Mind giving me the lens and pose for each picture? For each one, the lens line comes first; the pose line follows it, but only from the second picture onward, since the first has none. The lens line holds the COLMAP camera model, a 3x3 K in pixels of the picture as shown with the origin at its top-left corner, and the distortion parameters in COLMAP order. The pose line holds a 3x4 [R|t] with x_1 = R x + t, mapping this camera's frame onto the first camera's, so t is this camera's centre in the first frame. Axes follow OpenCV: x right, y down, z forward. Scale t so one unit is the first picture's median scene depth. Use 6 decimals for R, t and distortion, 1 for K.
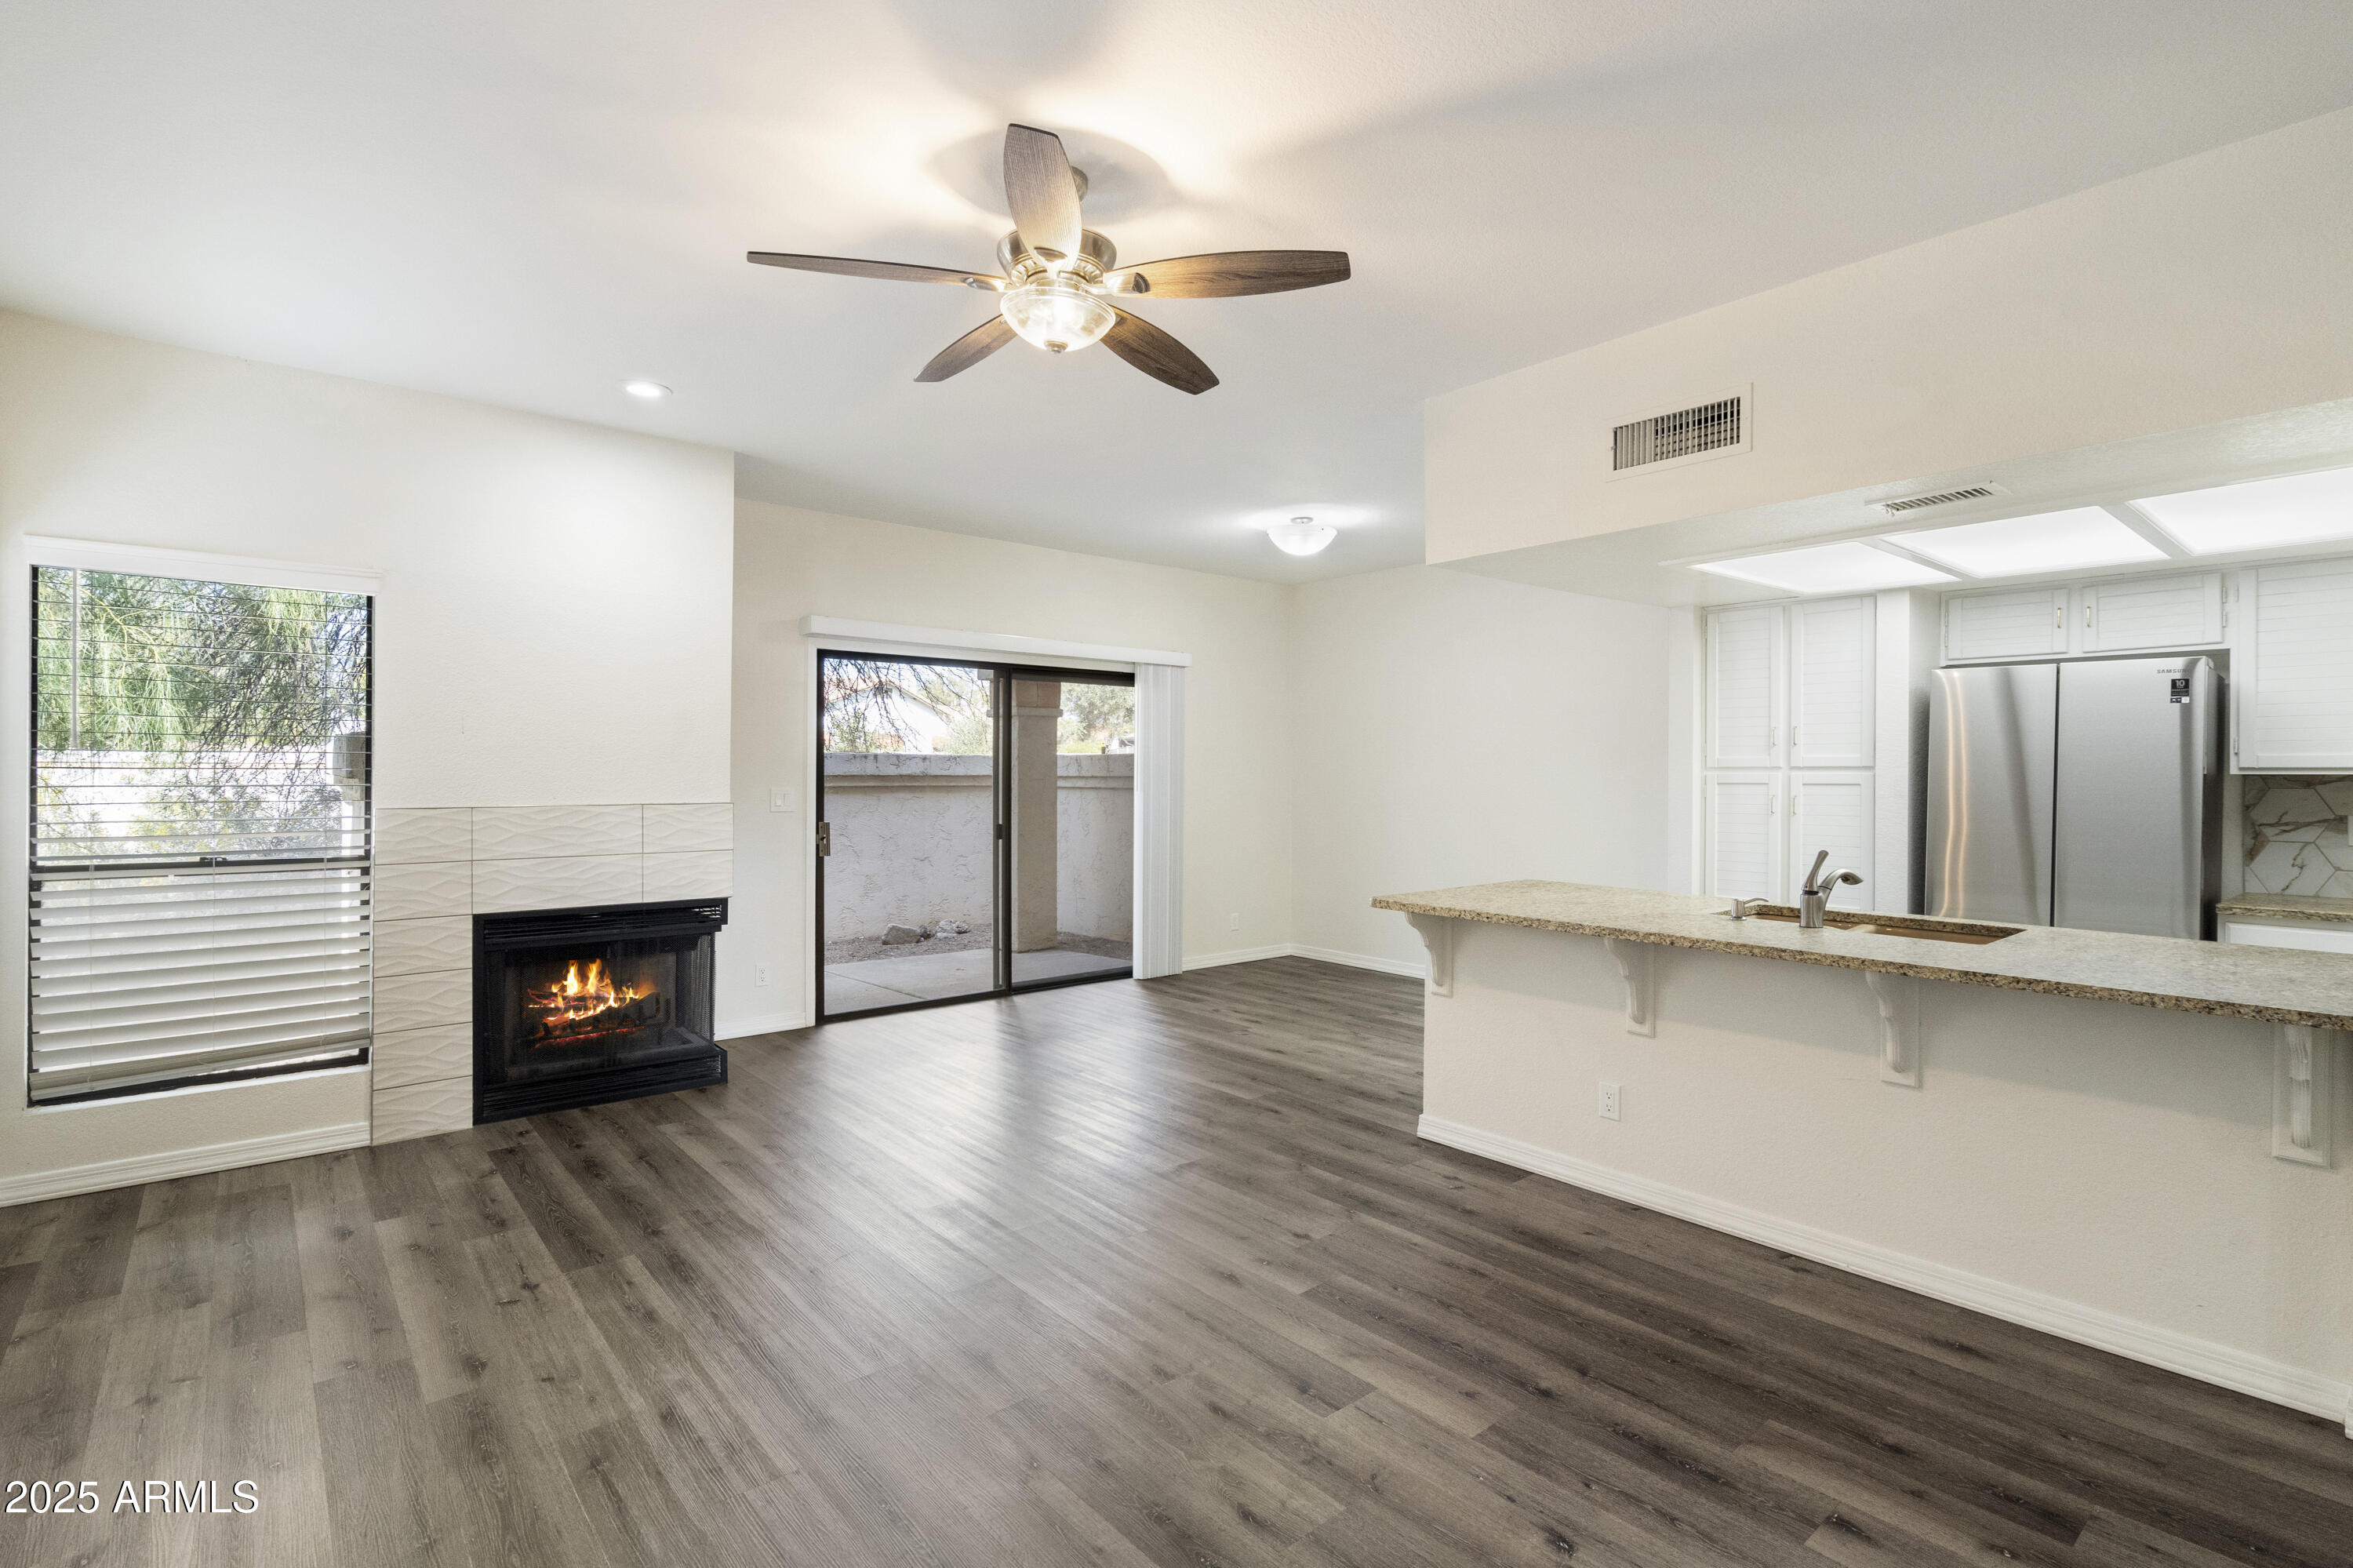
lens RADIAL K [[1092.4, 0, 1133.7], [0, 1092.4, 779.4], [0, 0, 1]] dist [-0.013337, 0.000291]
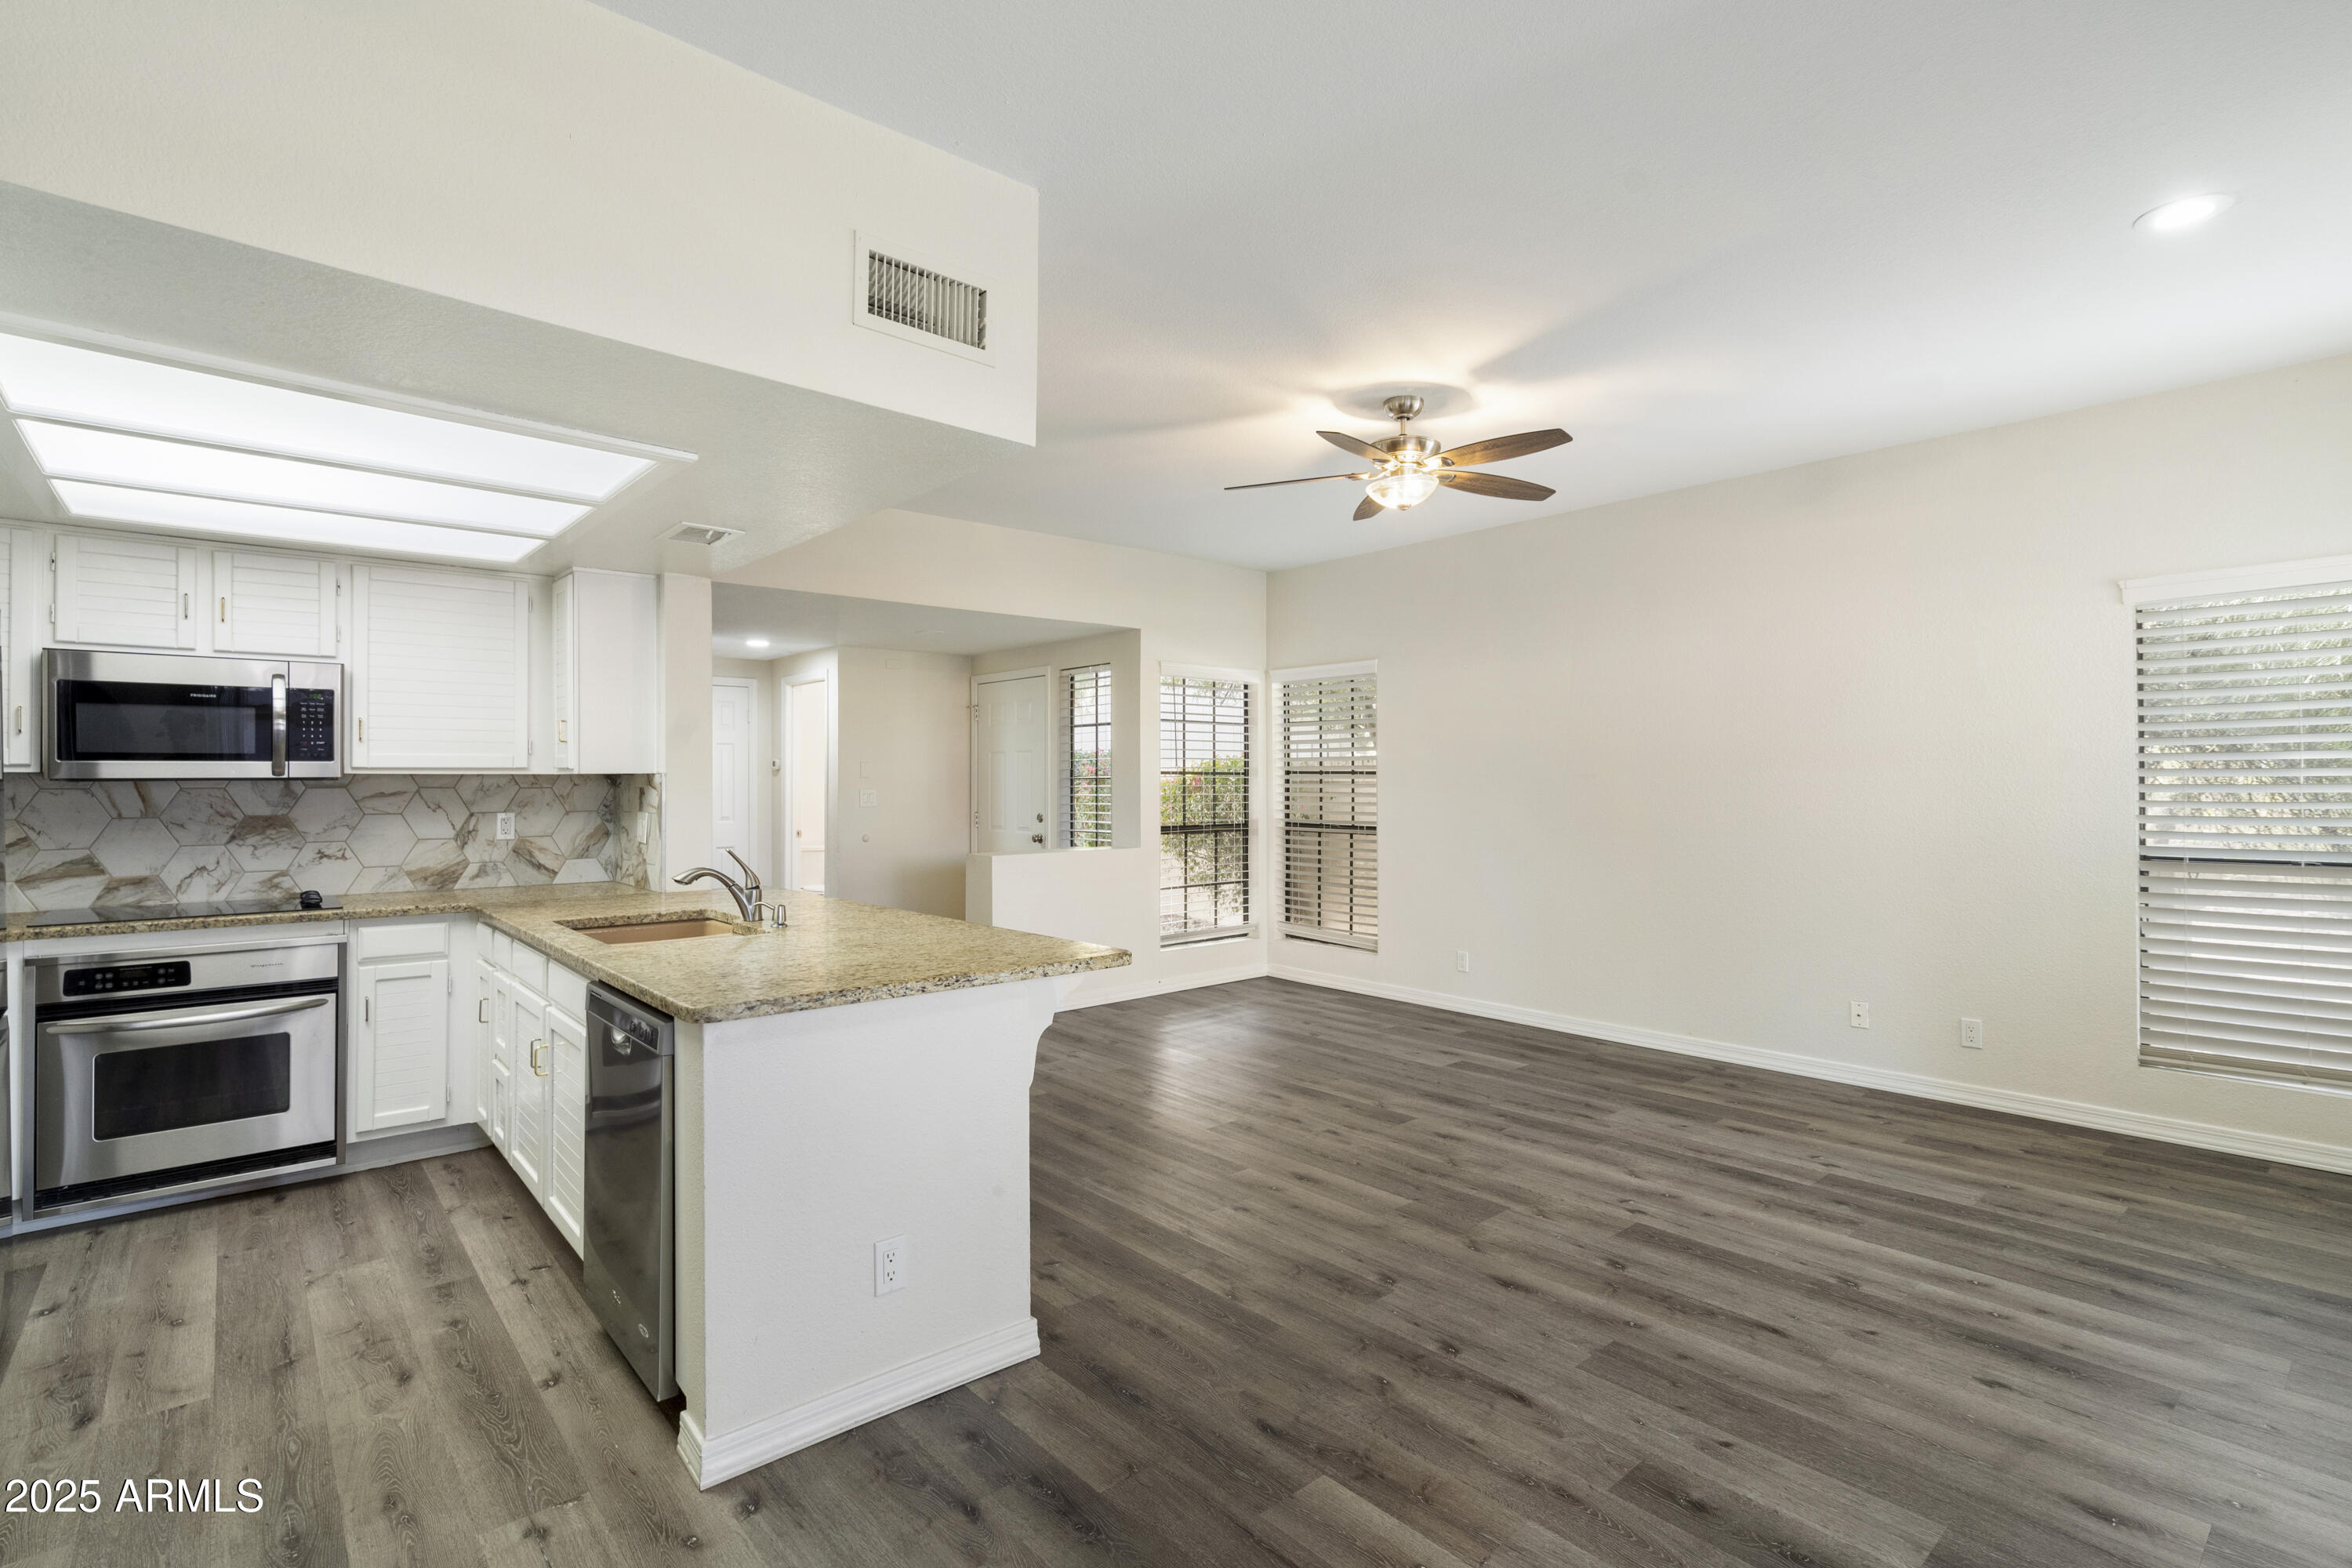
lens RADIAL K [[1122.2, 0, 1168.0], [0, 1122.2, 768.1], [0, 0, 1]] dist [-0.007649, 0.001975]
pose [[-0.999005, -0.001766, -0.044571, 0.268150], [-0.001549, 0.999987, -0.004906, -0.004768], [0.044579, -0.004833, -0.998994, 2.042301]]
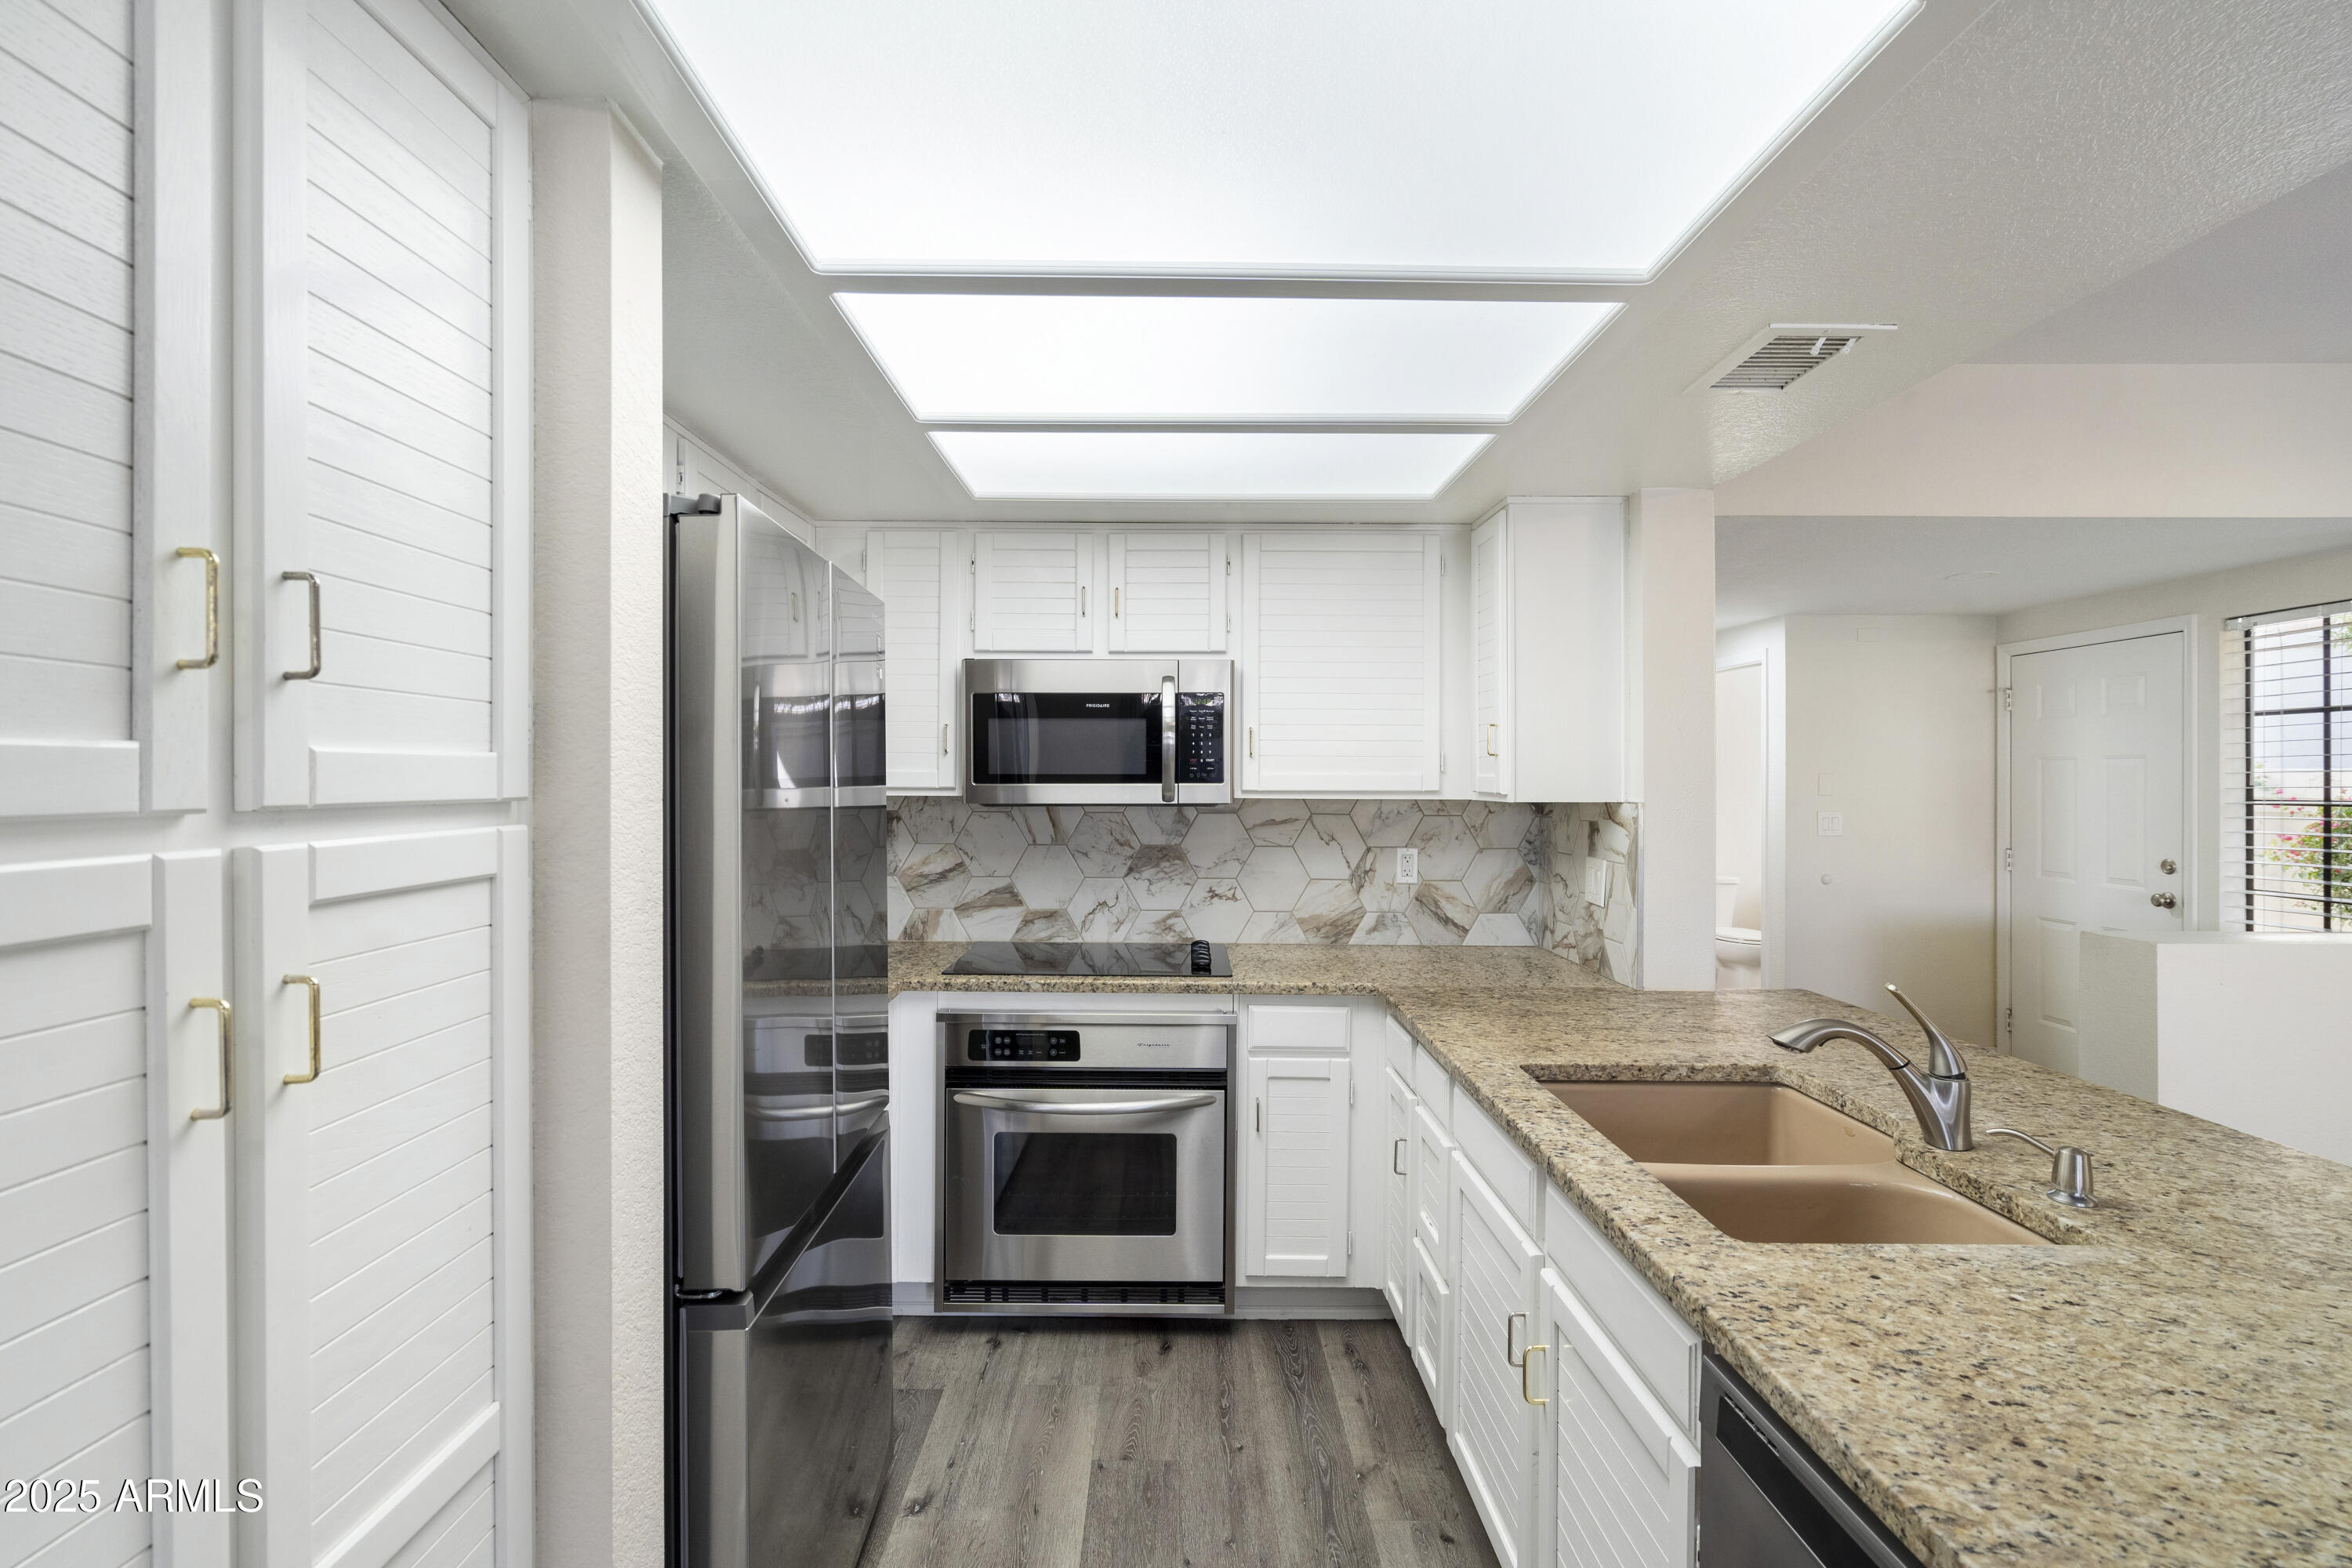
lens RADIAL K [[1062.0, 0, 1149.5], [0, 1062.0, 774.5], [0, 0, 1]] dist [-0.001071, 0.001201]
pose [[-0.780835, -0.005255, 0.624716, 0.591281], [-0.004473, 0.999986, 0.002821, -0.026235], [-0.624722, -0.000591, -0.780847, 1.552476]]
